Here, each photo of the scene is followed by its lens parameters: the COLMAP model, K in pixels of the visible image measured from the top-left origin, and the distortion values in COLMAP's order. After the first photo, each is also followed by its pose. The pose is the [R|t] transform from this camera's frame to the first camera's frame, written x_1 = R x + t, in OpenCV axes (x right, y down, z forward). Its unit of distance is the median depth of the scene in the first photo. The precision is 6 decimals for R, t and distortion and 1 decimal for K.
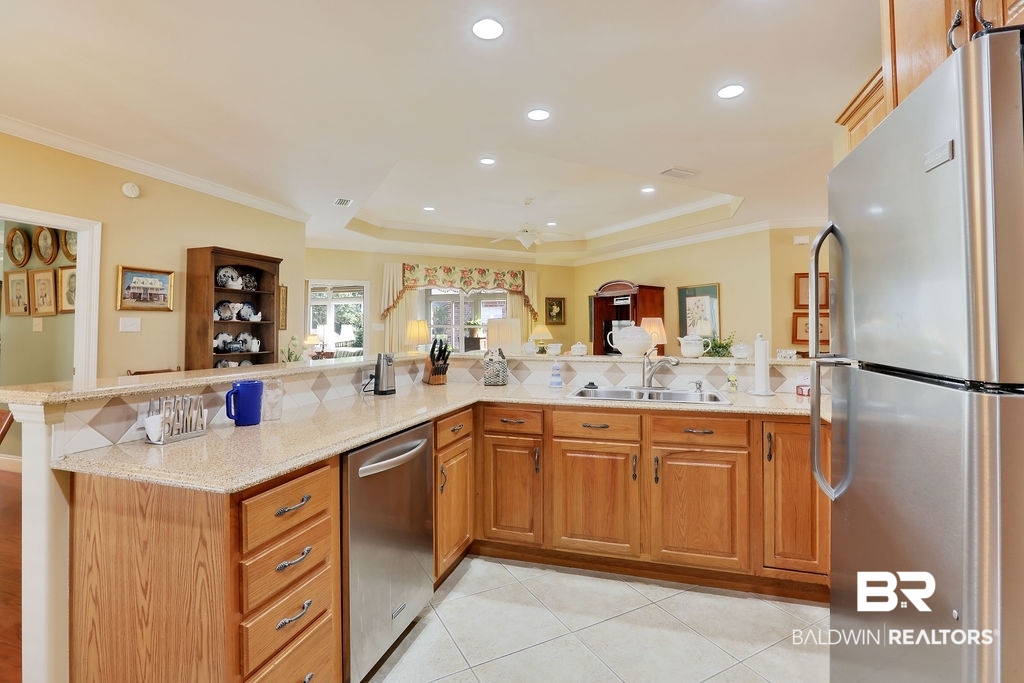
lens RADIAL K [[475.6, 0, 514.7], [0, 475.6, 310.0], [0, 0, 1]] dist [-0.025317, 0.000584]
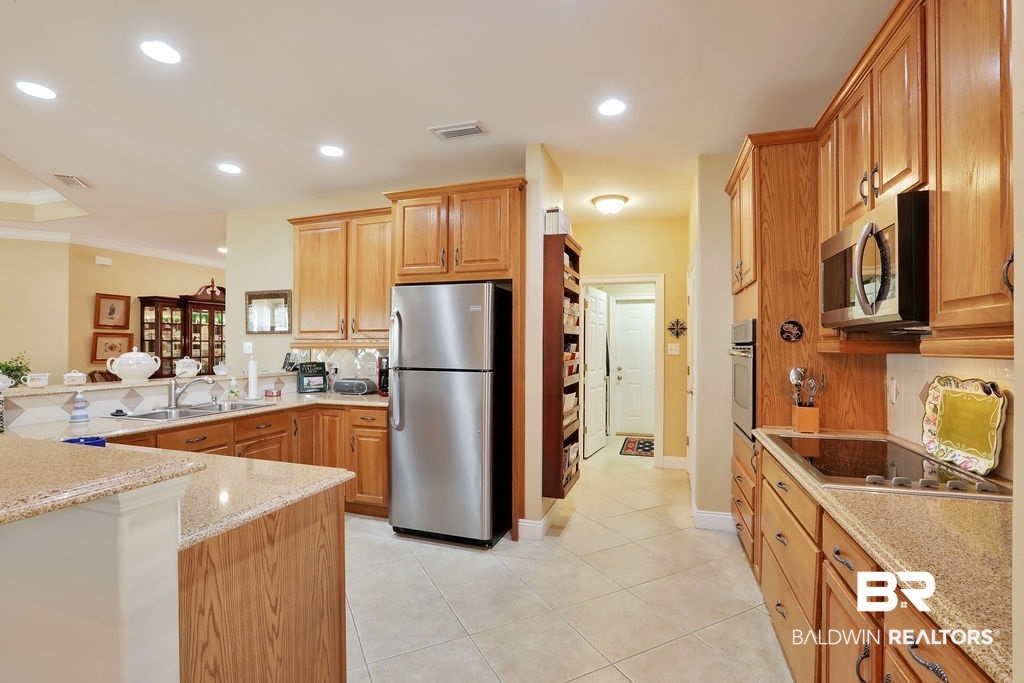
lens RADIAL K [[466.6, 0, 512.0], [0, 466.6, 341.5], [0, 0, 1]] dist [-0.043934, 0.017963]
pose [[0.030103, 0.003327, 0.999541, -1.784460], [-0.041686, 0.999129, -0.002070, -0.049090], [-0.998677, -0.041604, 0.030216, 0.407394]]
